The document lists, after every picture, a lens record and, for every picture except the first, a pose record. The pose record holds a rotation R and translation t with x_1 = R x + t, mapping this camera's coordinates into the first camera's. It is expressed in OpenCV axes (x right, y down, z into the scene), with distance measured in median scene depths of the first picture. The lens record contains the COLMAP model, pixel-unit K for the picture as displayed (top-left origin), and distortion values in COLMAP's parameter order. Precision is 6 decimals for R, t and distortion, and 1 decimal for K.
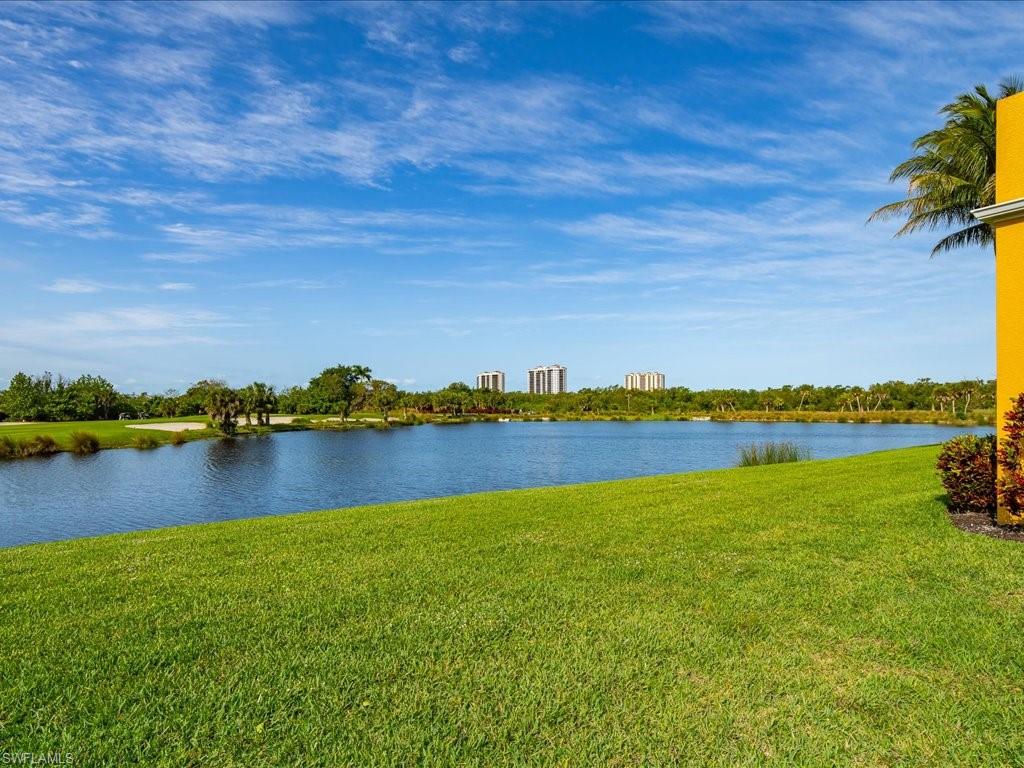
lens RADIAL K [[561.0, 0, 513.0], [0, 561.0, 384.5], [0, 0, 1]] dist [0.005374, -0.001200]
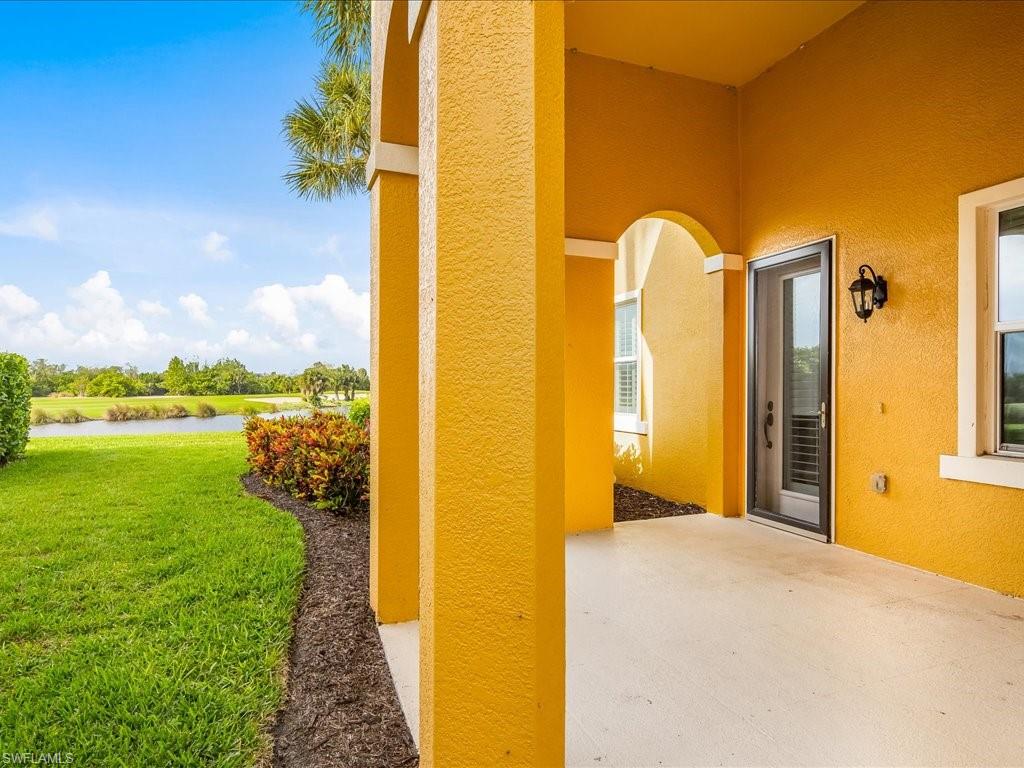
lens RADIAL K [[561.0, 0, 513.7], [0, 561.0, 387.2], [0, 0, 1]] dist [0.005374, -0.001200]
pose [[0.982130, 0.005642, -0.188120, 0.089370], [0.002404, 0.999093, 0.042512, -0.003694], [0.188189, -0.042205, 0.981226, -0.078315]]
